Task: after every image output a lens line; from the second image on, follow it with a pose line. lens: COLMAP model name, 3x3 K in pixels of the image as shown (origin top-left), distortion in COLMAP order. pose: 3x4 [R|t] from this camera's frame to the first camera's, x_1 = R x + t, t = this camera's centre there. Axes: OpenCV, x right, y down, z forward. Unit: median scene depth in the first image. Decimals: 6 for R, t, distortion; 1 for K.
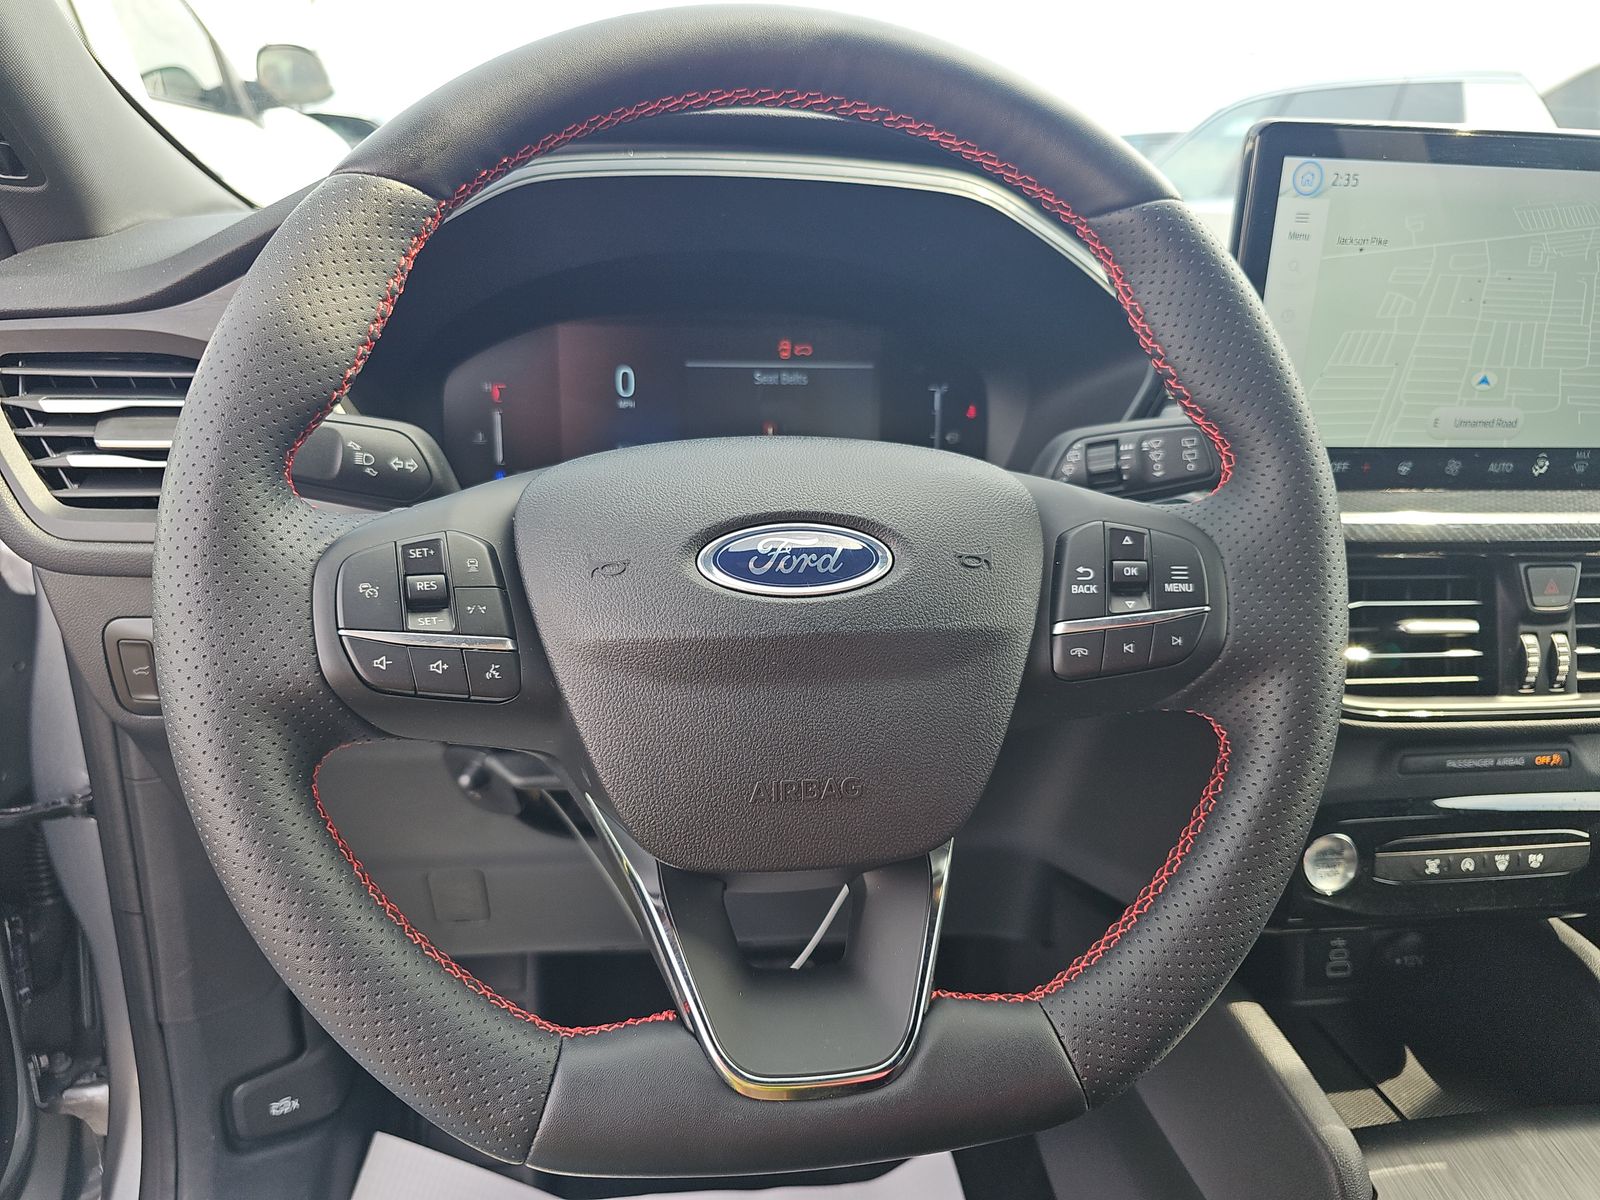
lens RADIAL K [[1054.4, 0, 796.6], [0, 1054.4, 607.4], [0, 0, 1]] dist [-0.002096, 0.003620]
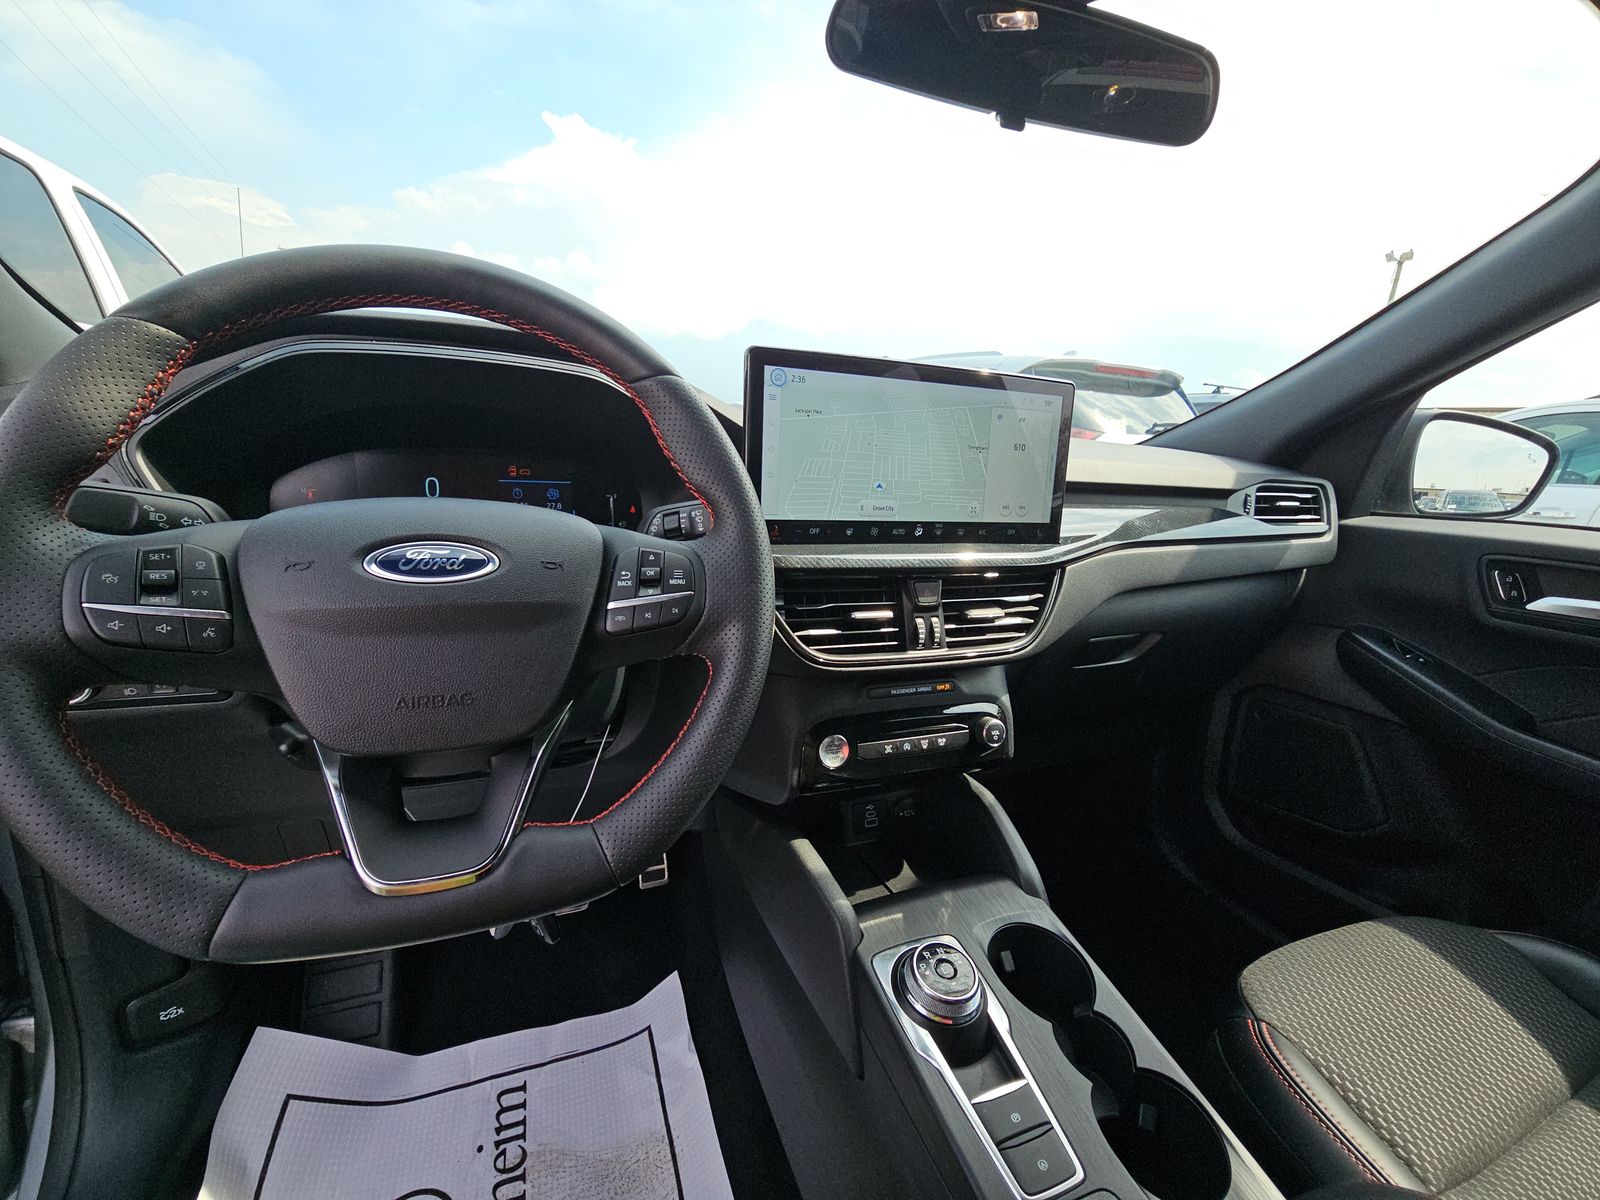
lens RADIAL K [[645.5, 0, 801.3], [0, 645.5, 608.3], [0, 0, 1]] dist [-0.007541, -0.000888]
pose [[0.971030, -0.033101, 0.236654, 0.235489], [0.054713, 0.994848, -0.085348, 0.106813], [-0.232610, 0.095824, 0.967838, -0.091797]]
